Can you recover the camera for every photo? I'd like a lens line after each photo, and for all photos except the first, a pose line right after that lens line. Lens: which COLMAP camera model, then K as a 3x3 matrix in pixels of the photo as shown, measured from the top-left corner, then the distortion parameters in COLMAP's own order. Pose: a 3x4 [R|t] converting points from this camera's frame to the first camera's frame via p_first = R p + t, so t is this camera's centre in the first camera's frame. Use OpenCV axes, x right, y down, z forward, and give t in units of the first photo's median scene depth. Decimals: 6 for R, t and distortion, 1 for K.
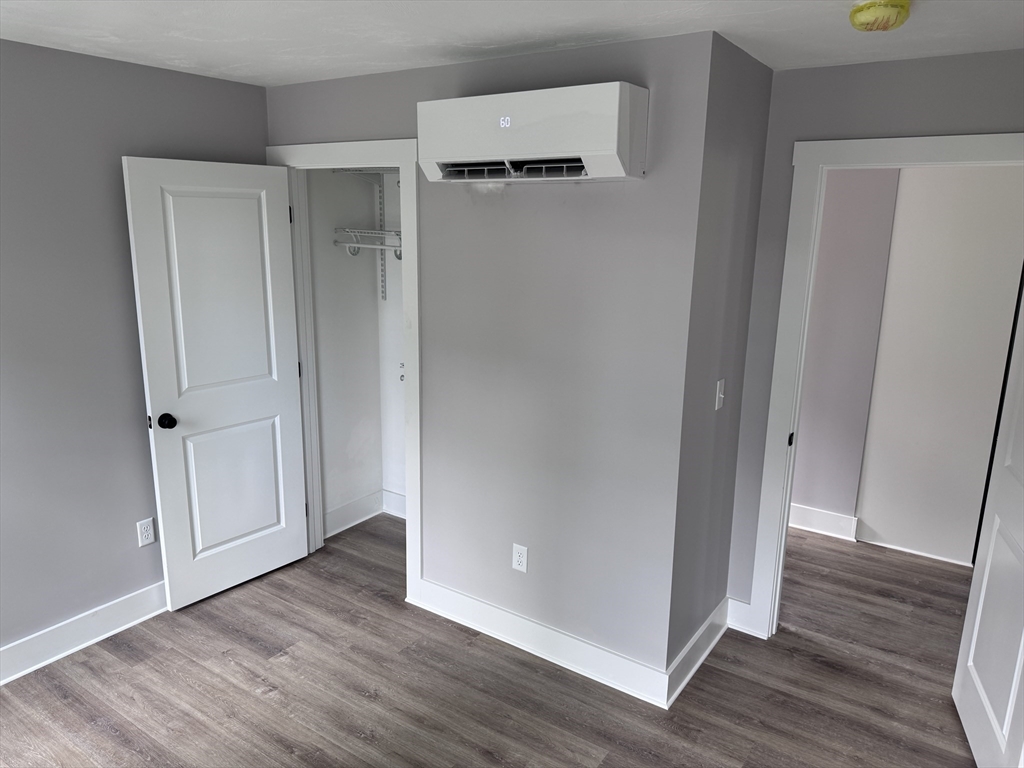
lens RADIAL K [[724.1, 0, 520.3], [0, 724.1, 384.4], [0, 0, 1]] dist [0.057004, -0.073253]
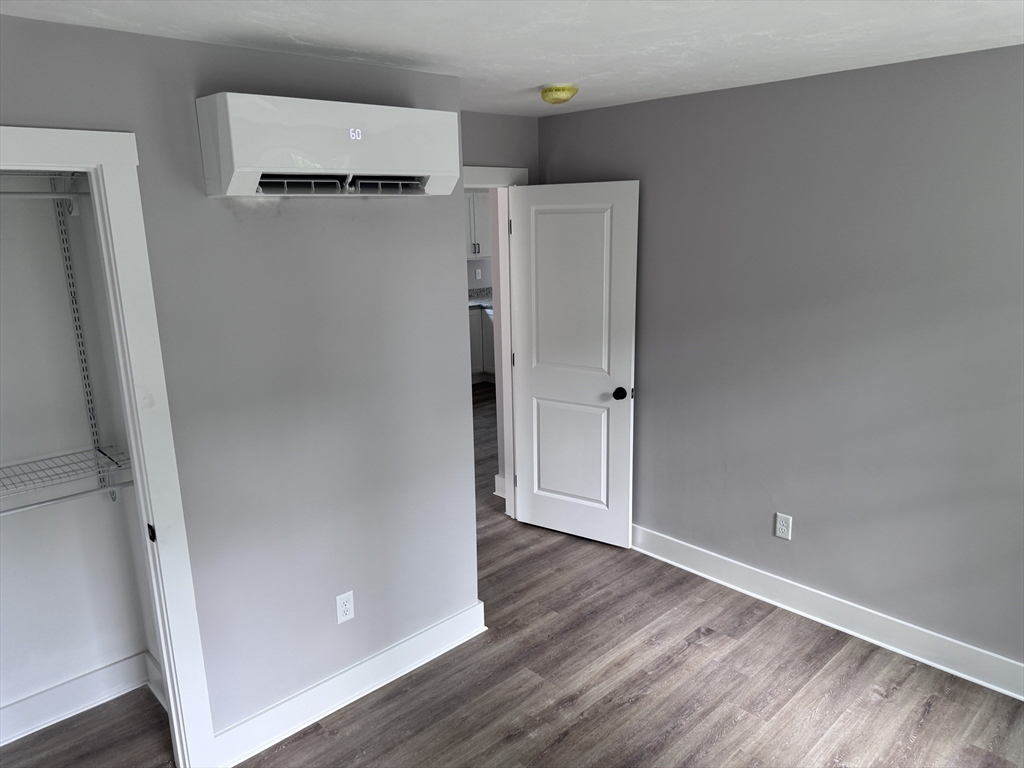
lens RADIAL K [[724.1, 0, 520.2], [0, 724.1, 383.4], [0, 0, 1]] dist [0.057004, -0.073253]
pose [[0.203627, -0.258913, 0.944193, -0.857218], [0.229033, 0.950236, 0.211177, -0.195451], [-0.951882, 0.173250, 0.252794, 0.587033]]
